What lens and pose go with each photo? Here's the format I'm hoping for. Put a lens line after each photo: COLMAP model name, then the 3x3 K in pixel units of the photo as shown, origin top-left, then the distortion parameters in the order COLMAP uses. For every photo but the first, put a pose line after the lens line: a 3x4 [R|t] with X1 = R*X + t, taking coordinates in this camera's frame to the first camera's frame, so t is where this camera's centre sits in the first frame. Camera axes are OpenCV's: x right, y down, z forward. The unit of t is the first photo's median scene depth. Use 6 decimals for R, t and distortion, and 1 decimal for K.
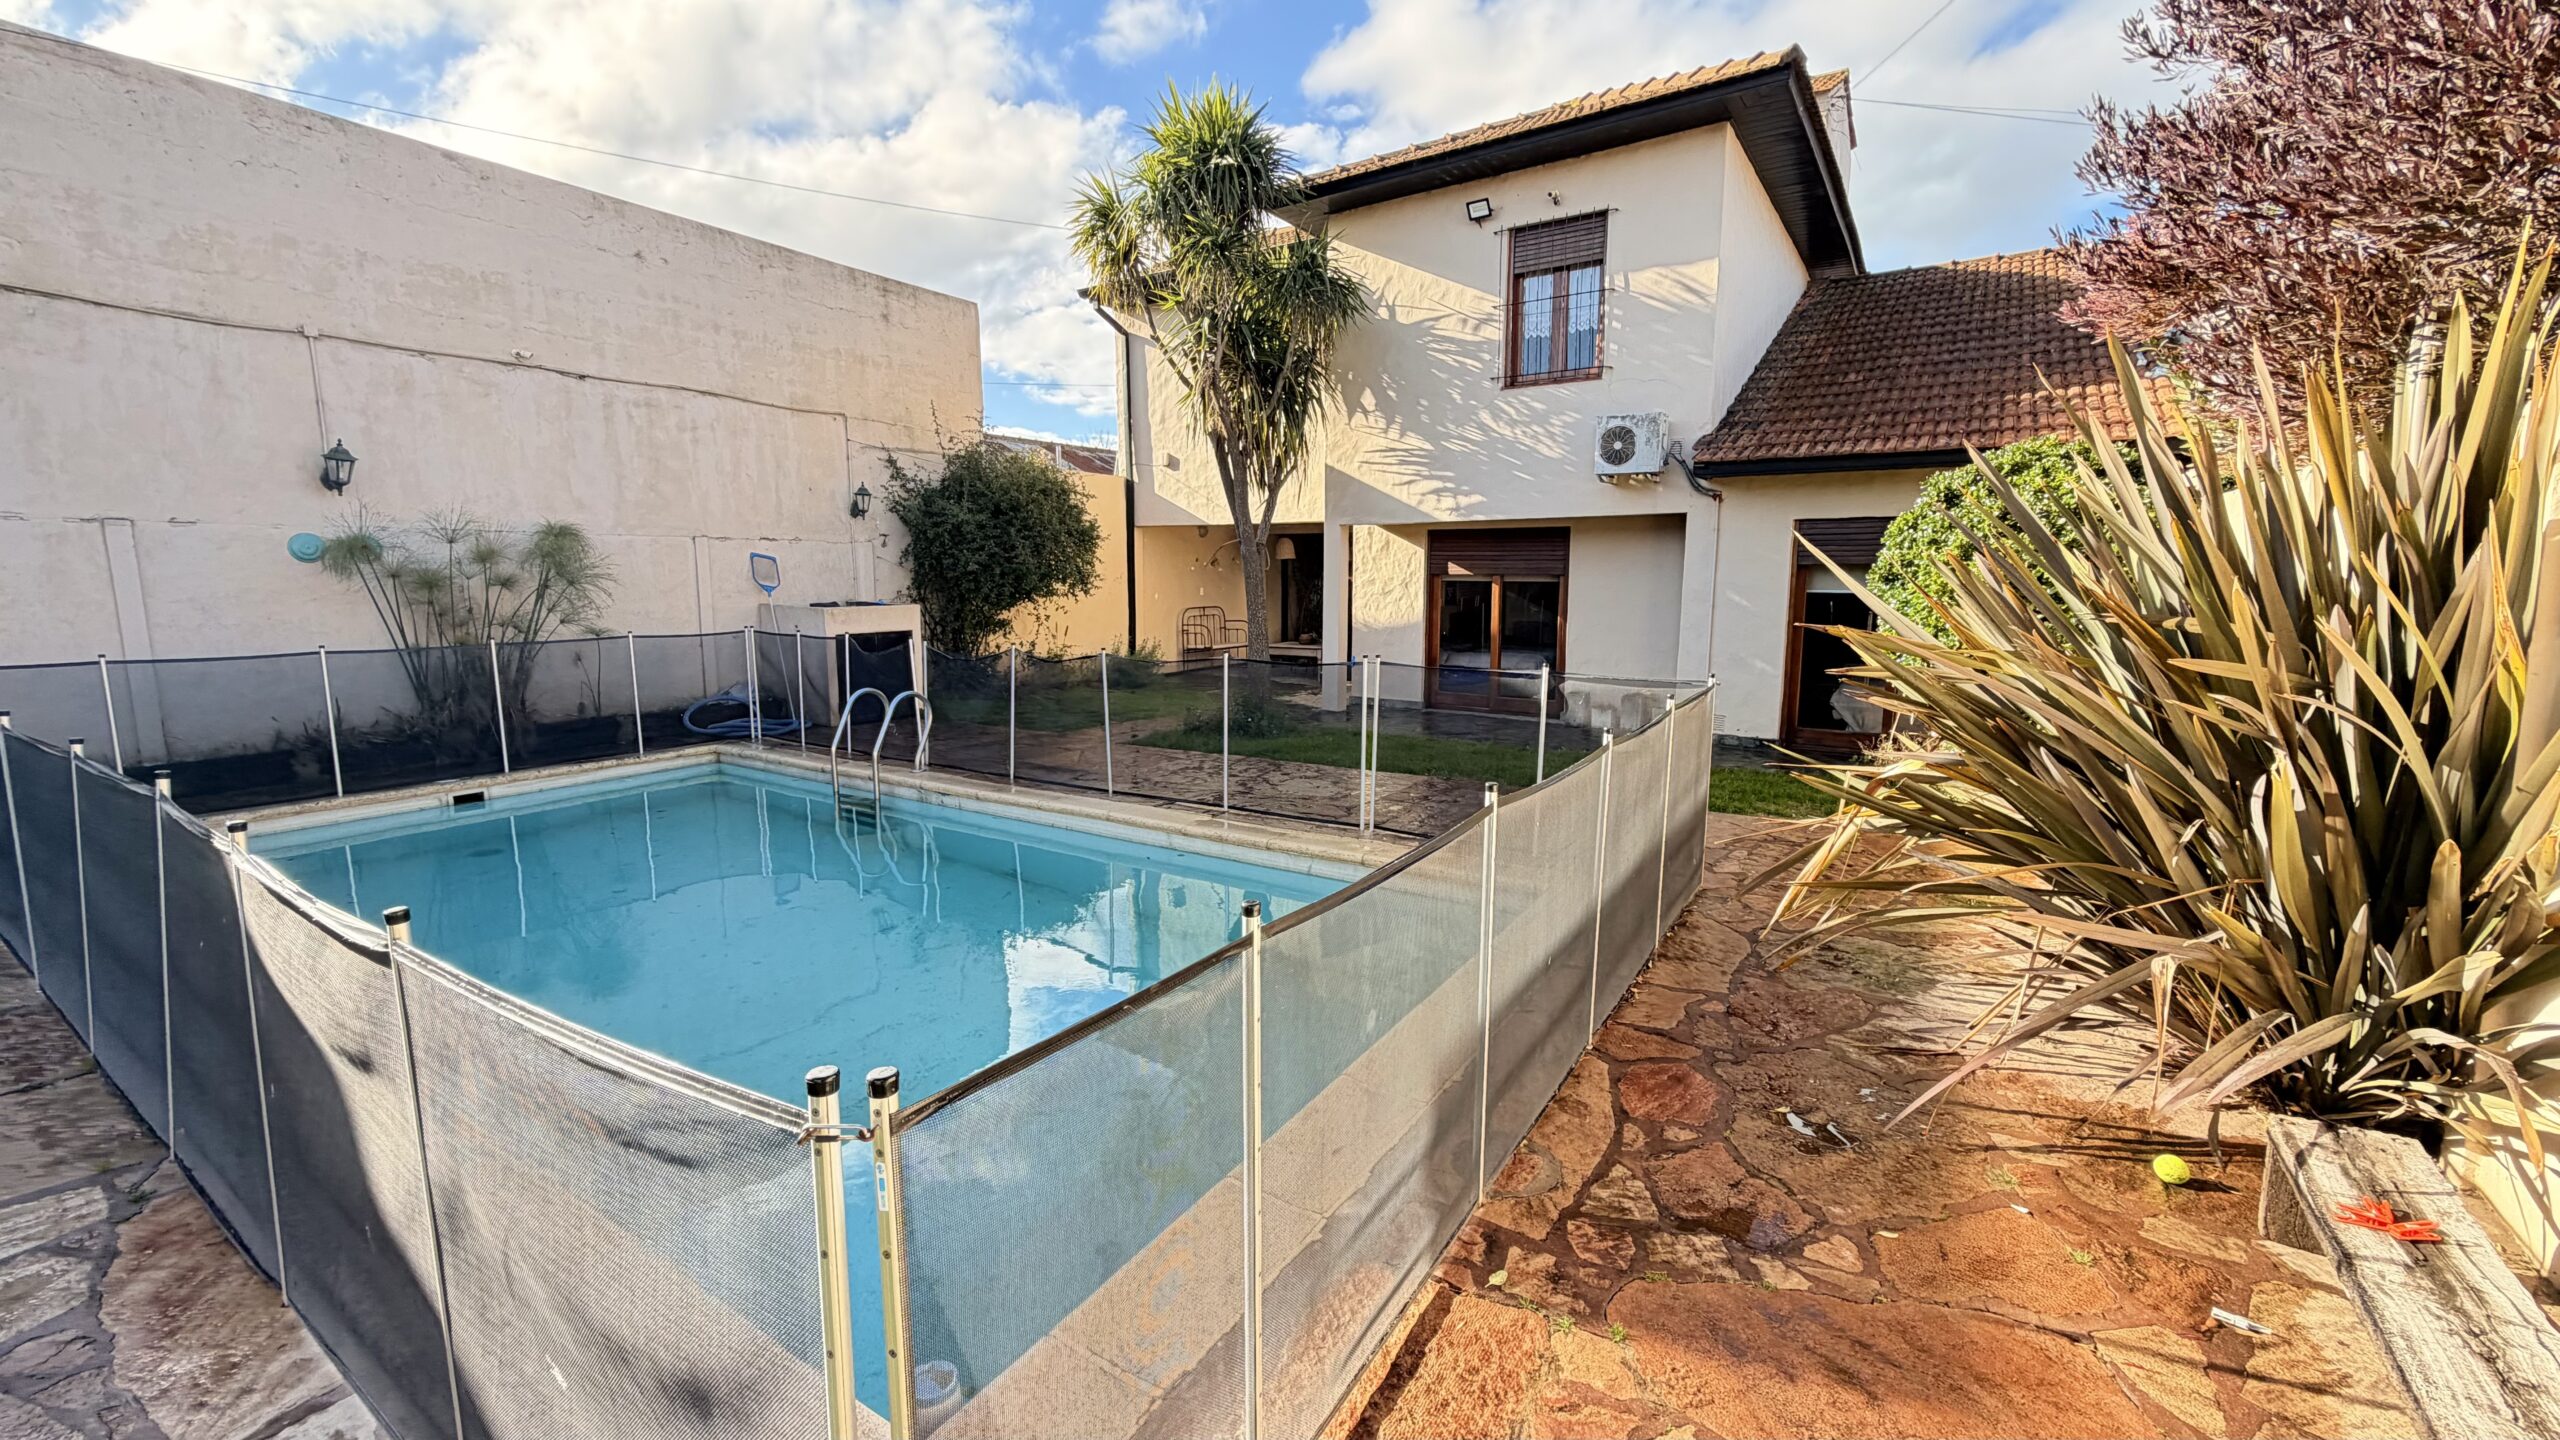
lens RADIAL K [[1016.7, 0, 1282.6], [0, 1016.7, 721.2], [0, 0, 1]] dist [-0.000512, 0.000278]
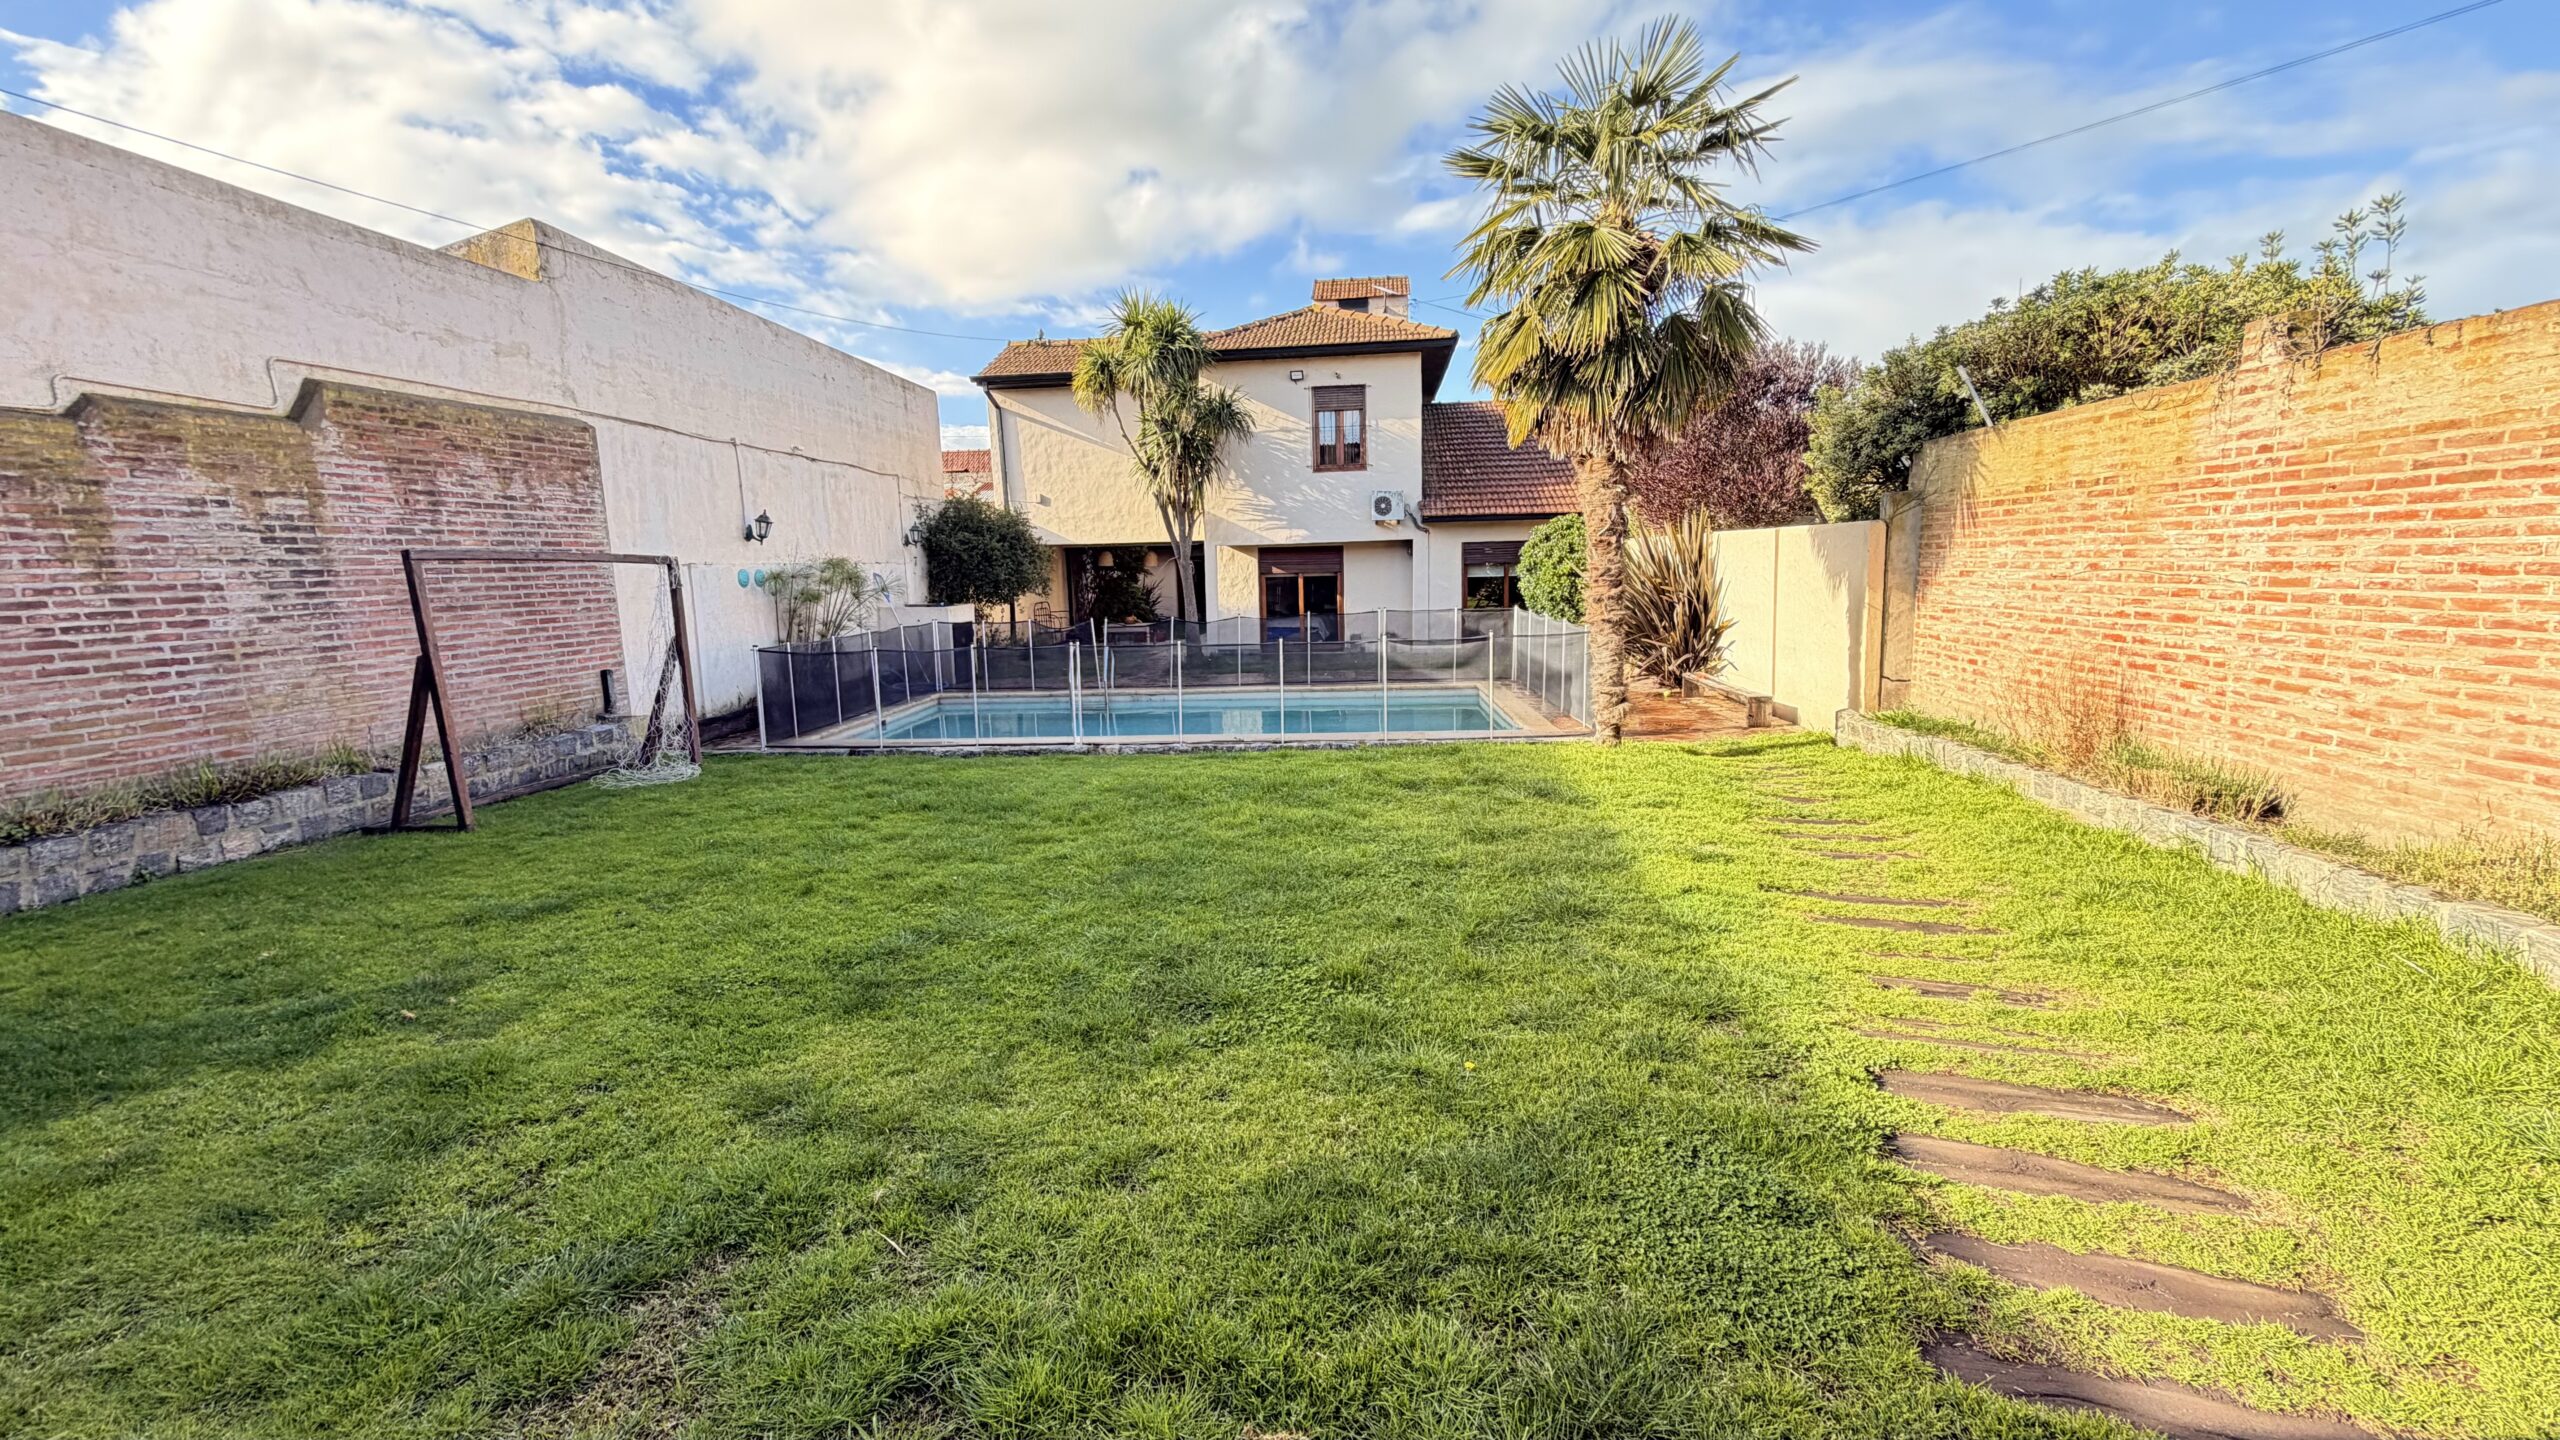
lens RADIAL K [[1016.7, 0, 1278.5], [0, 1016.7, 719.1], [0, 0, 1]] dist [-0.000512, 0.000278]
pose [[0.881227, -0.094748, 0.463100, -0.742940], [0.094077, 0.995261, 0.024609, 0.068138], [-0.463237, 0.021881, 0.885964, -0.600025]]
